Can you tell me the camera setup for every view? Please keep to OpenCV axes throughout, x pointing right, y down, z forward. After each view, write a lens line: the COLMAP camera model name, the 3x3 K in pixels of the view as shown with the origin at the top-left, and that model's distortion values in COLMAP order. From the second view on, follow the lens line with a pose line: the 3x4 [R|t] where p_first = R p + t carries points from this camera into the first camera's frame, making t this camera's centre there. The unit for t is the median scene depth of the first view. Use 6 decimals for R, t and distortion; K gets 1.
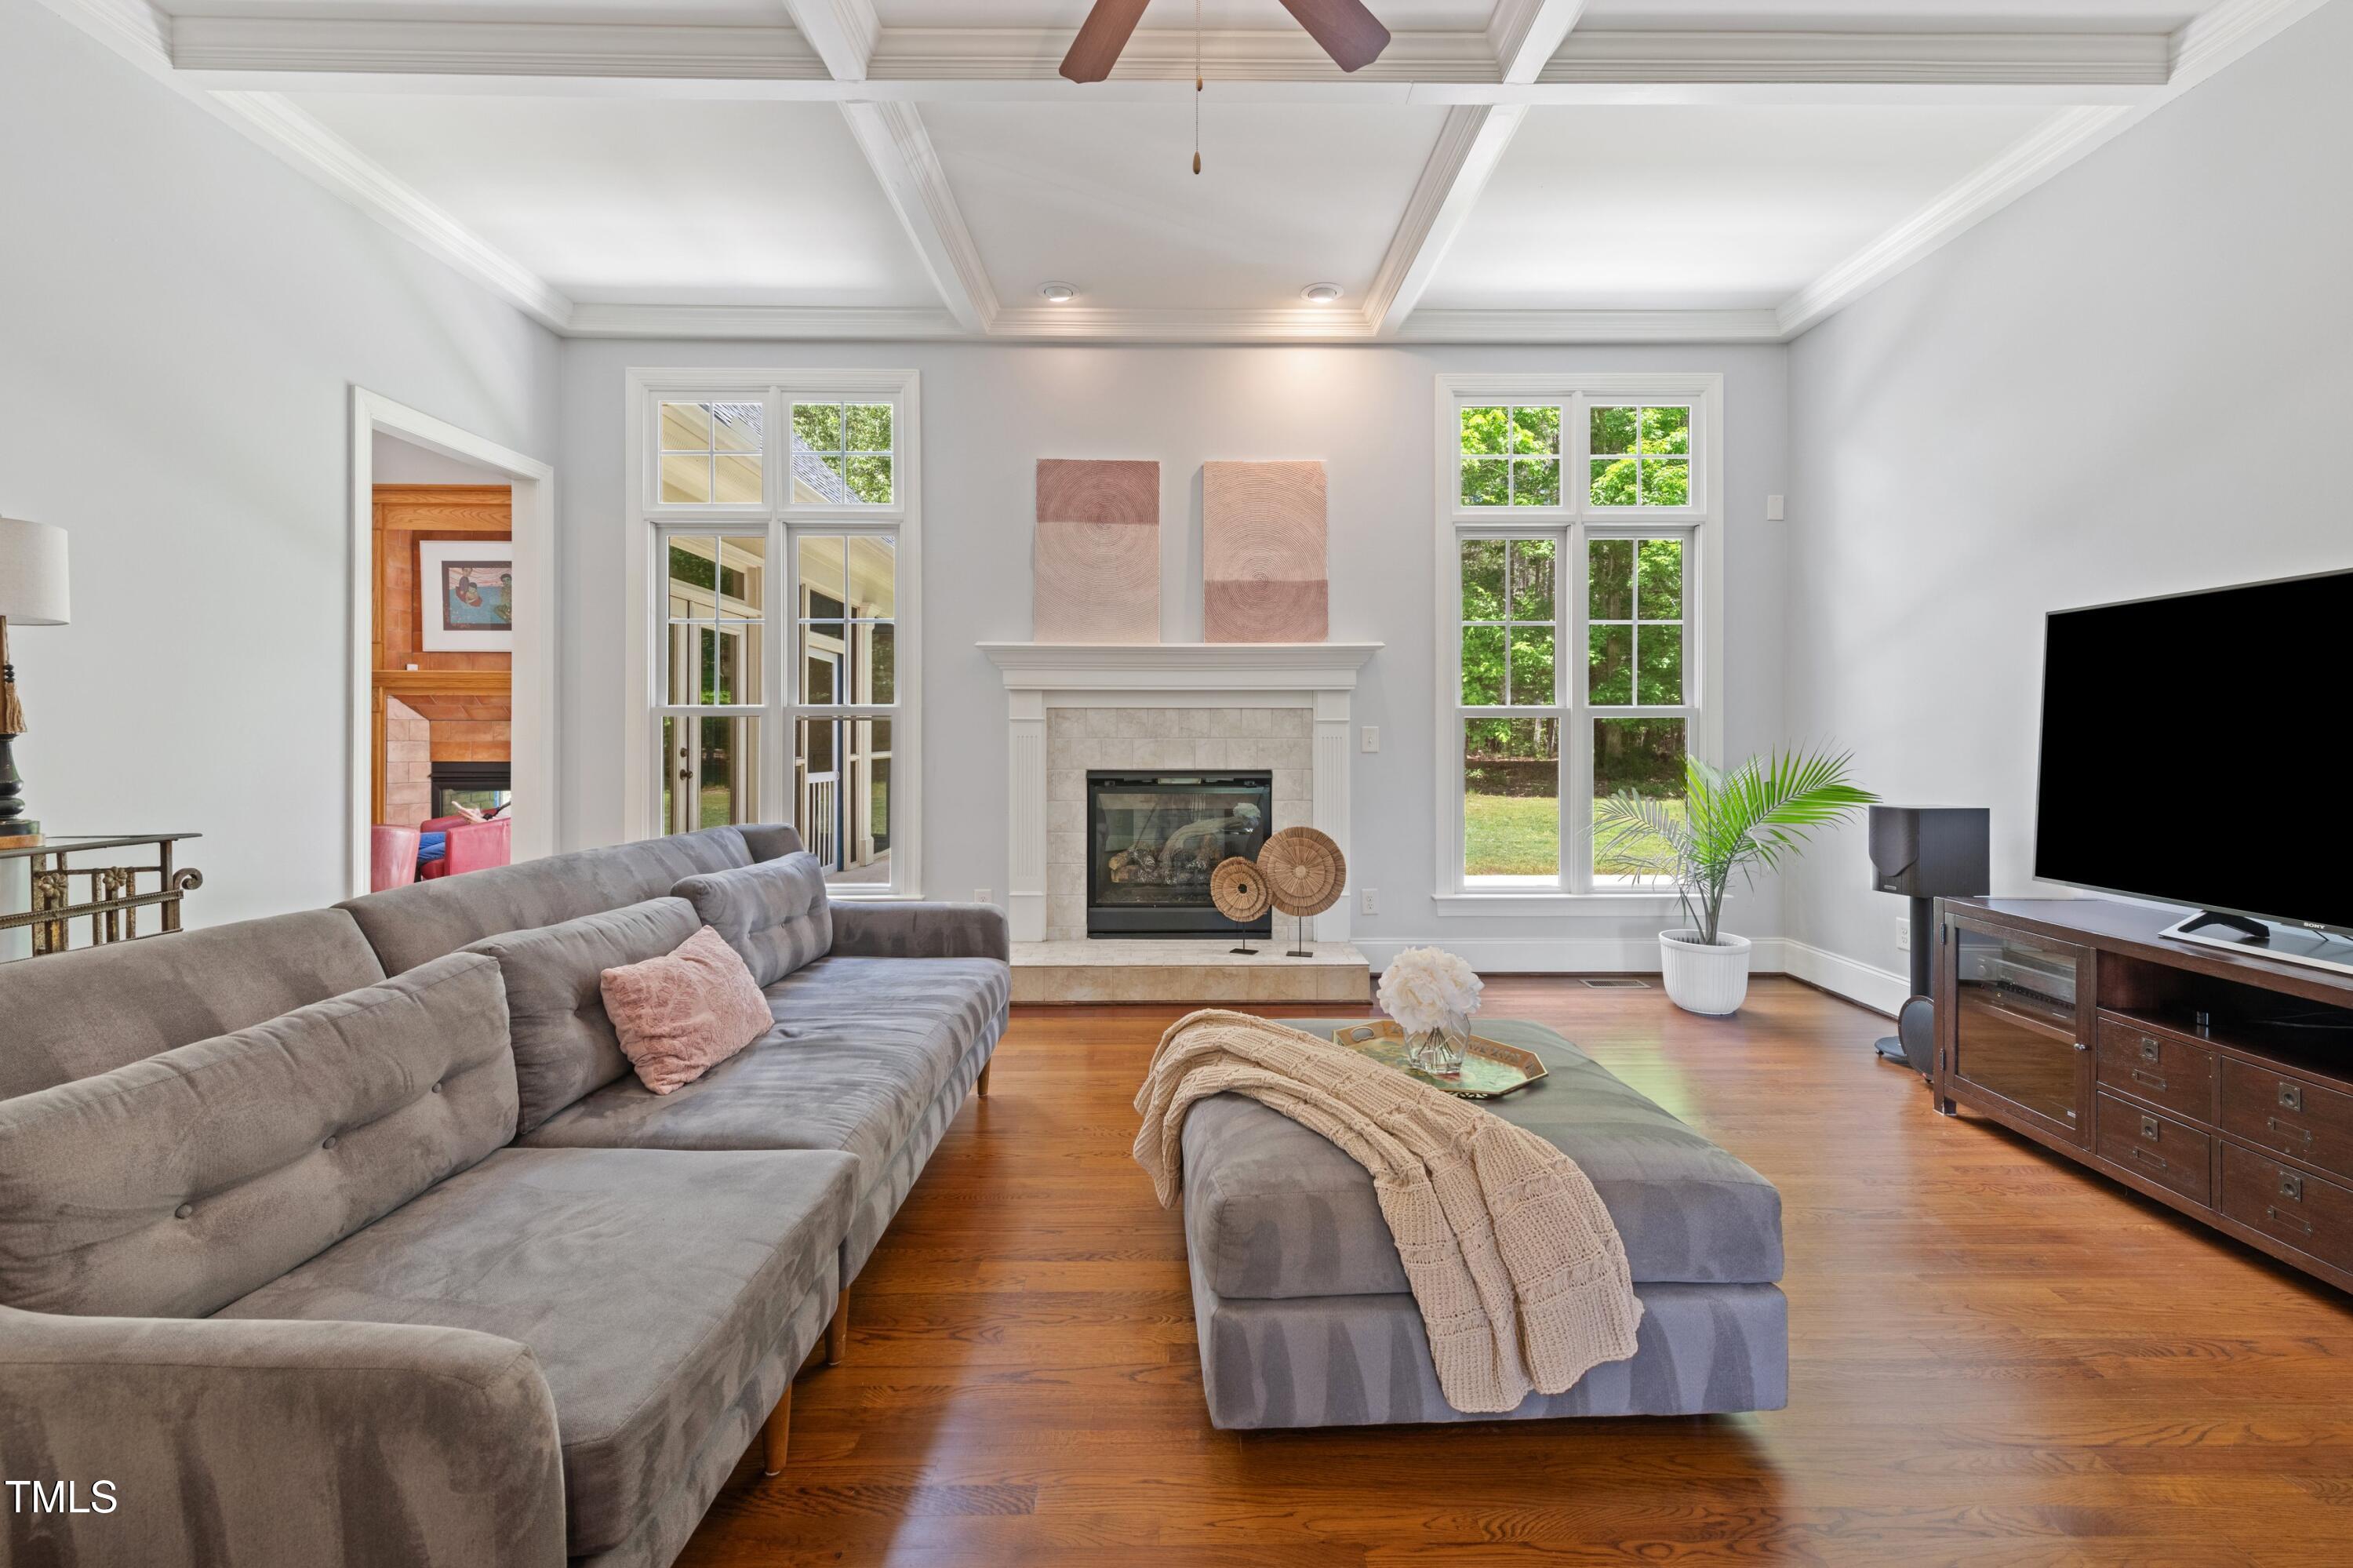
lens RADIAL K [[906.2, 0, 1151.8], [0, 906.2, 743.1], [0, 0, 1]] dist [0.006947, -0.001561]
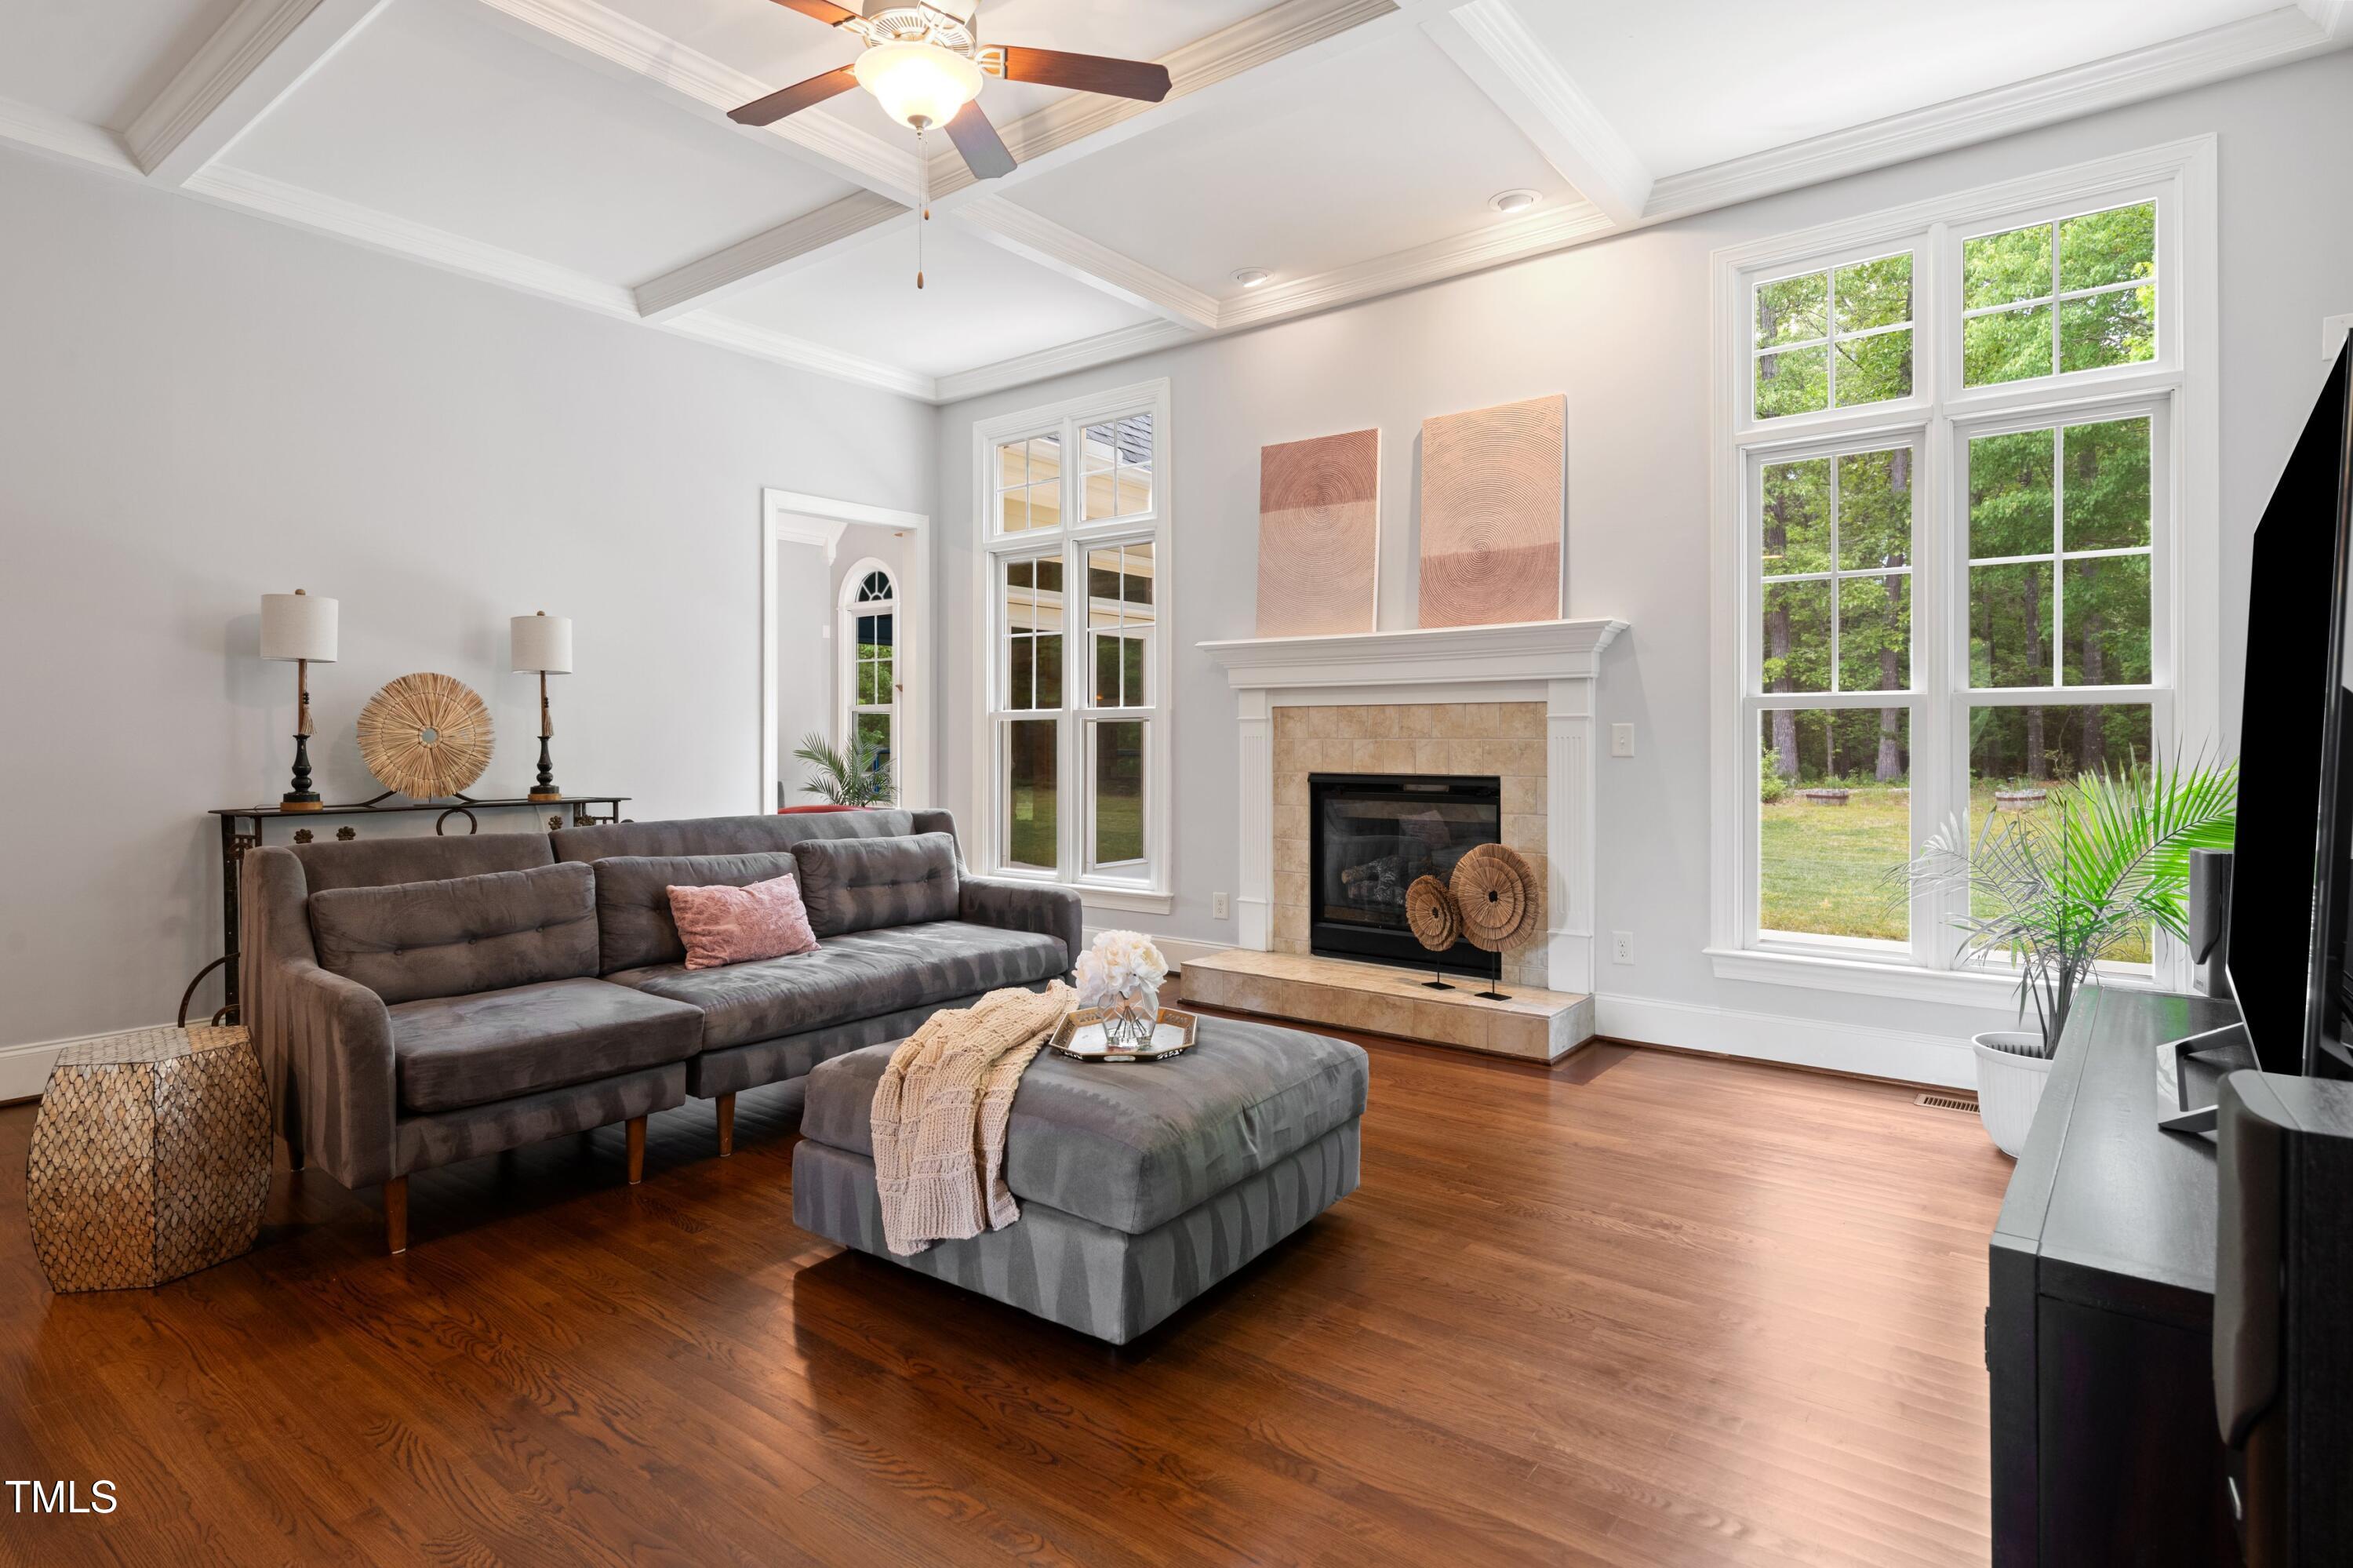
lens RADIAL K [[1249.5, 0, 1301.1], [0, 1249.5, 749.2], [0, 0, 1]] dist [0.002948, 0.003372]
pose [[0.797690, 0.003155, -0.603059, 0.694027], [-0.003218, 0.999994, 0.000975, 0.003970], [0.603059, 0.001163, 0.797696, -0.027035]]
